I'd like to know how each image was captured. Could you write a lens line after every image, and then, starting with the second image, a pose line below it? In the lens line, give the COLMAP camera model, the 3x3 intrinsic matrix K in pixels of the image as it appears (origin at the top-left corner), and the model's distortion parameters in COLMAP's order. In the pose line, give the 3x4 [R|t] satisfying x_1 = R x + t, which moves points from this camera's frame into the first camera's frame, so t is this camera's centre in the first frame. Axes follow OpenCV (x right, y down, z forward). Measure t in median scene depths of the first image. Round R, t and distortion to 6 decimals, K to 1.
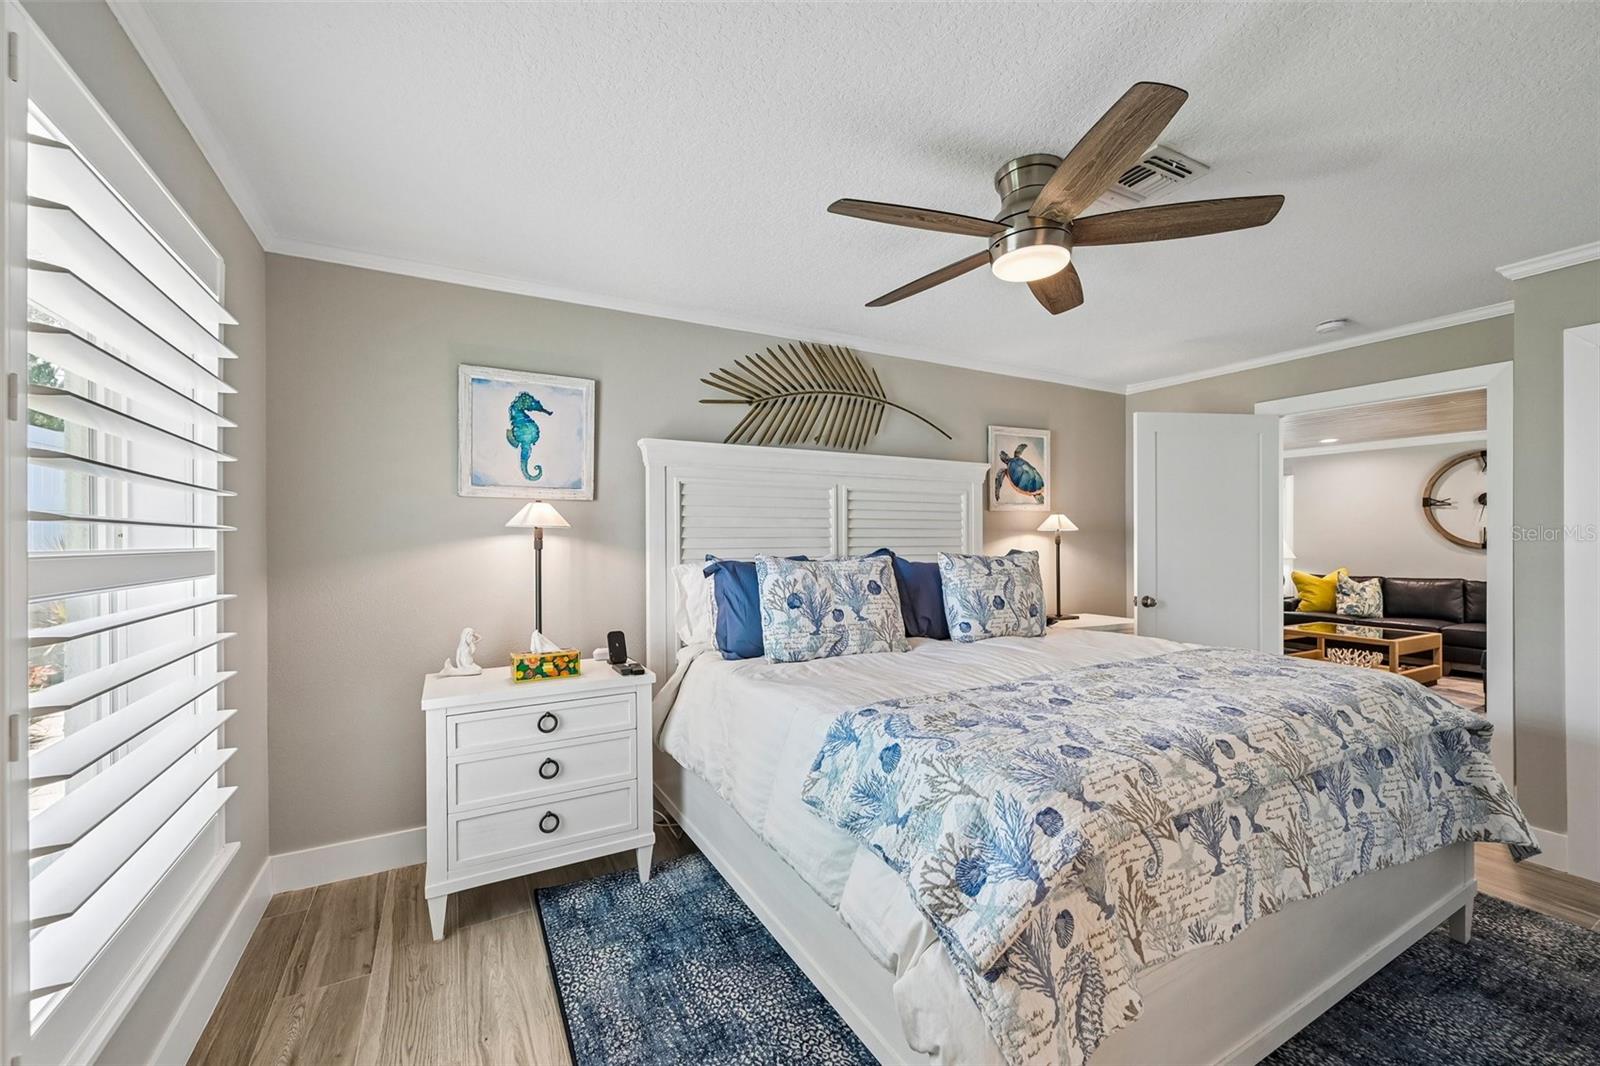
lens RADIAL K [[631.5, 0, 802.4], [0, 631.5, 541.8], [0, 0, 1]] dist [-0.000337, 0.000796]
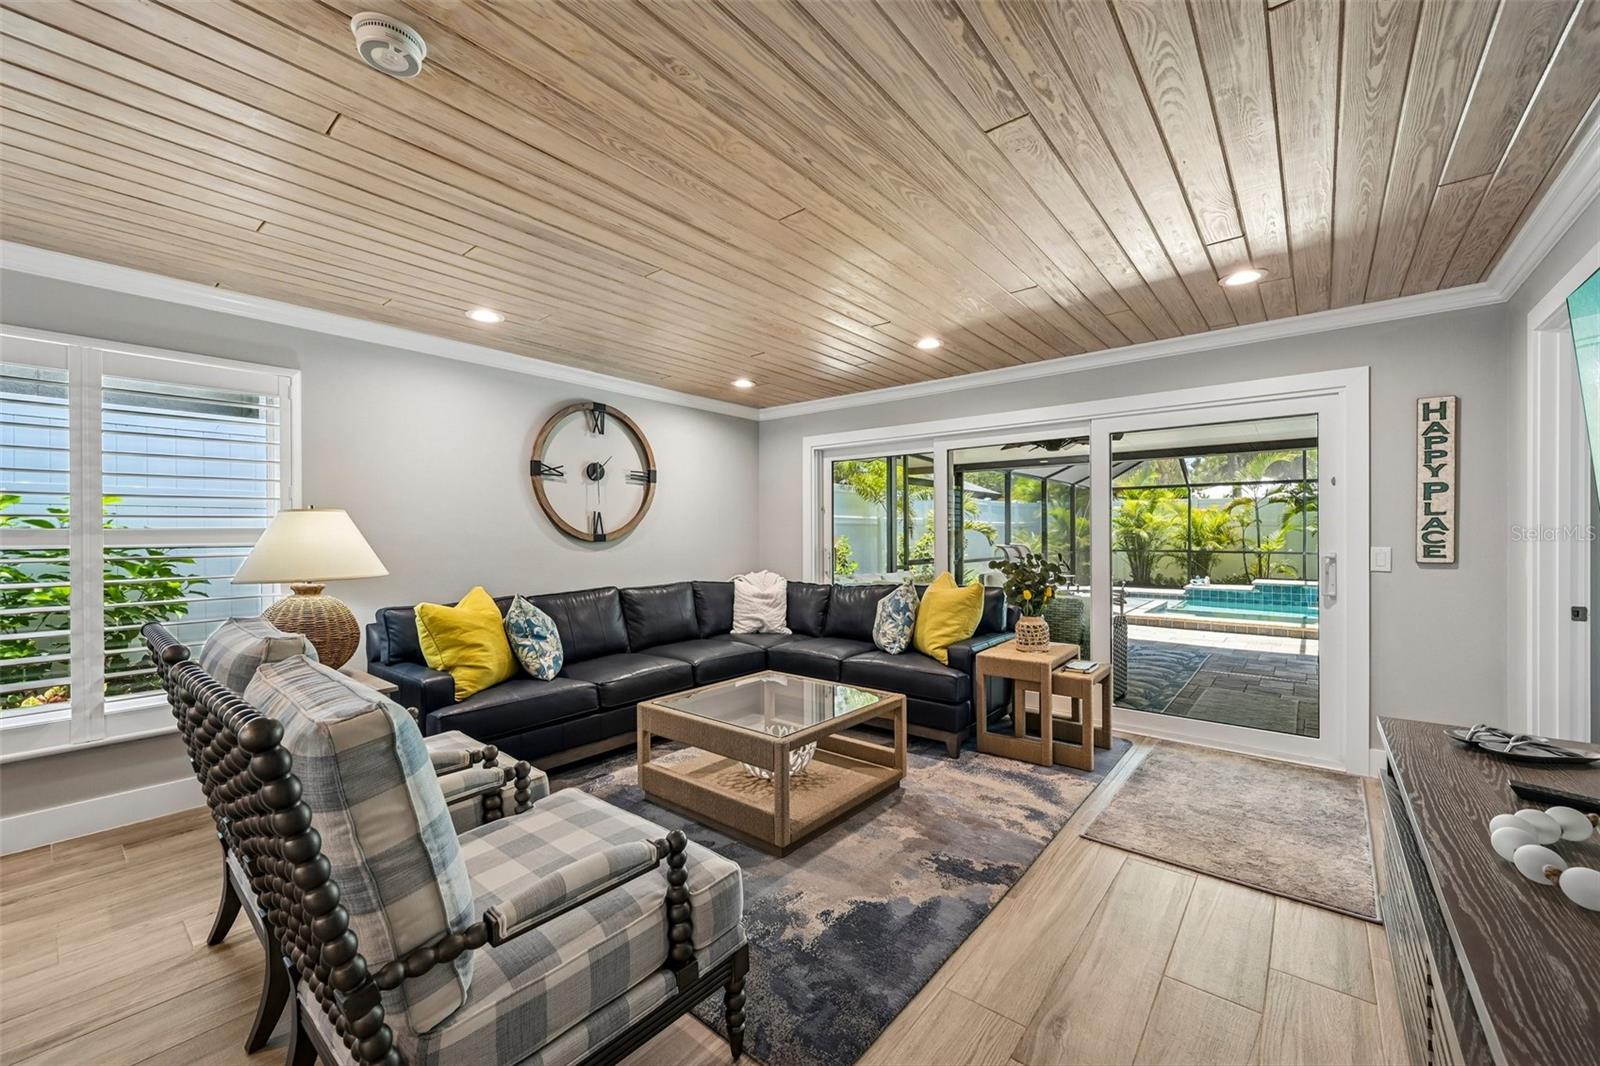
lens RADIAL K [[631.5, 0, 801.9], [0, 631.5, 534.8], [0, 0, 1]] dist [-0.000337, 0.000796]
pose [[-0.377469, 0.001099, 0.926022, 0.321486], [0.009242, 0.999954, 0.002580, 0.003047], [-0.925976, 0.009533, -0.377462, 1.000740]]
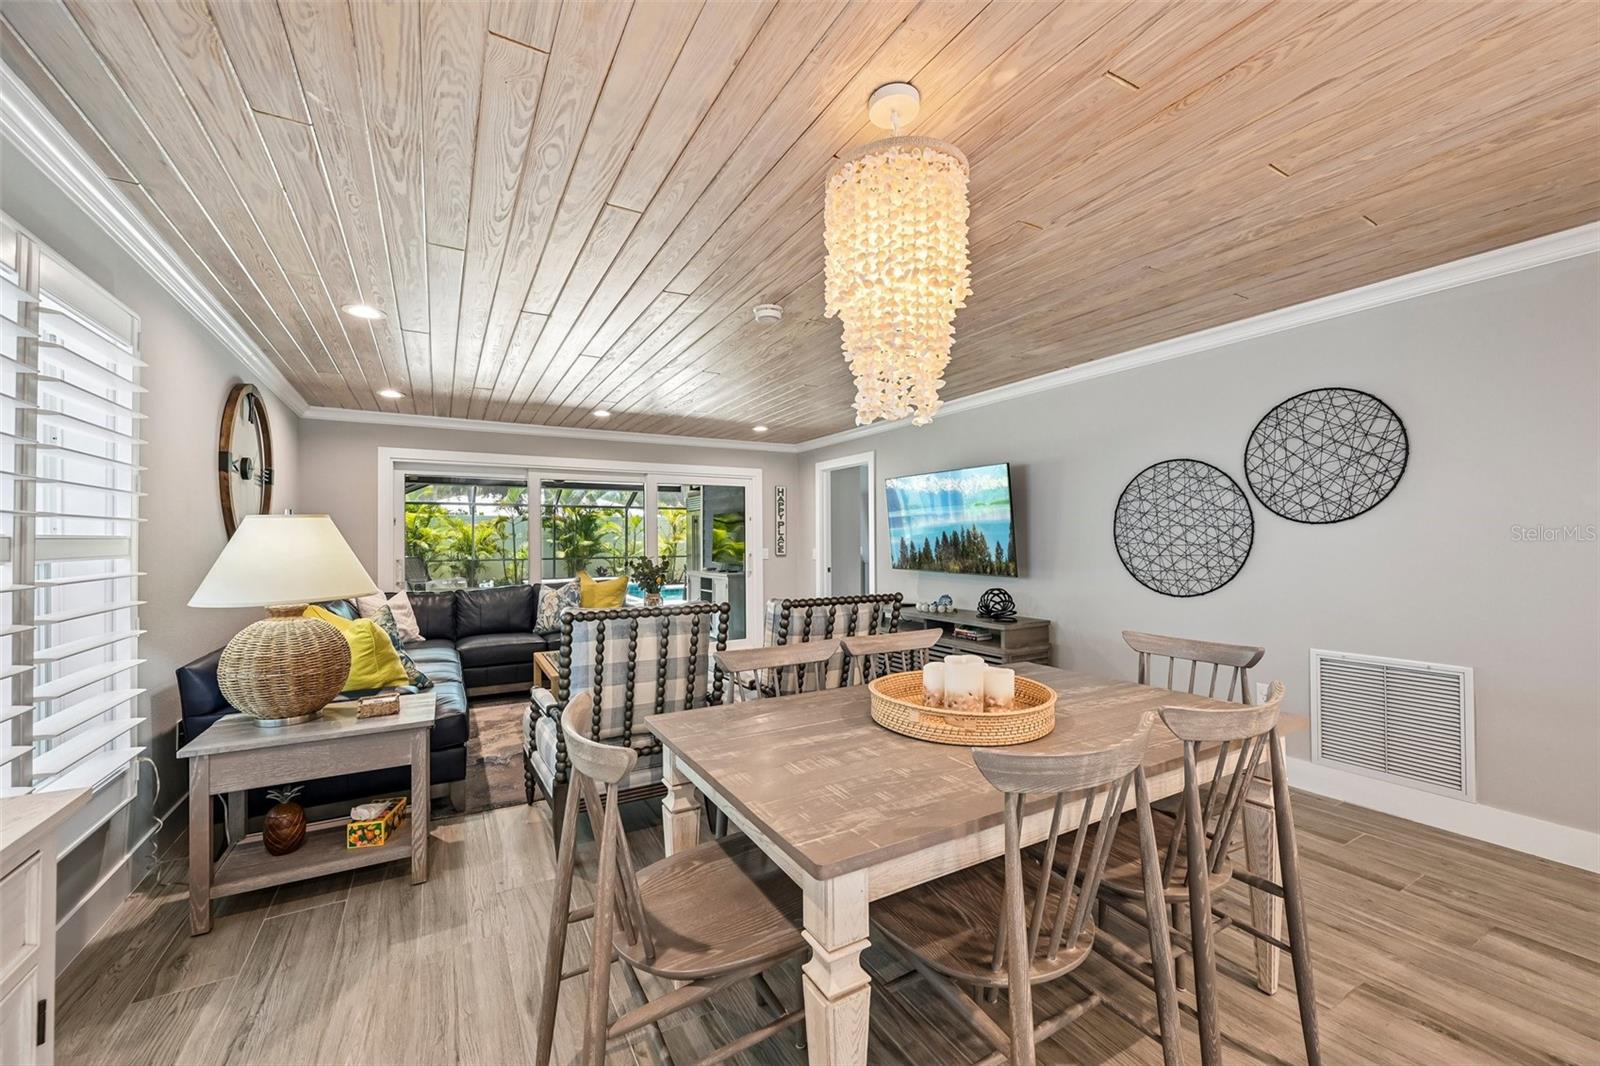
lens RADIAL K [[631.5, 0, 804.1], [0, 631.5, 530.7], [0, 0, 1]] dist [-0.000337, 0.000796]
pose [[-0.999489, 0.009213, -0.030618, 0.563033], [0.009545, 0.999897, -0.010718, -0.000742], [0.030517, -0.011005, -0.999474, 1.510814]]
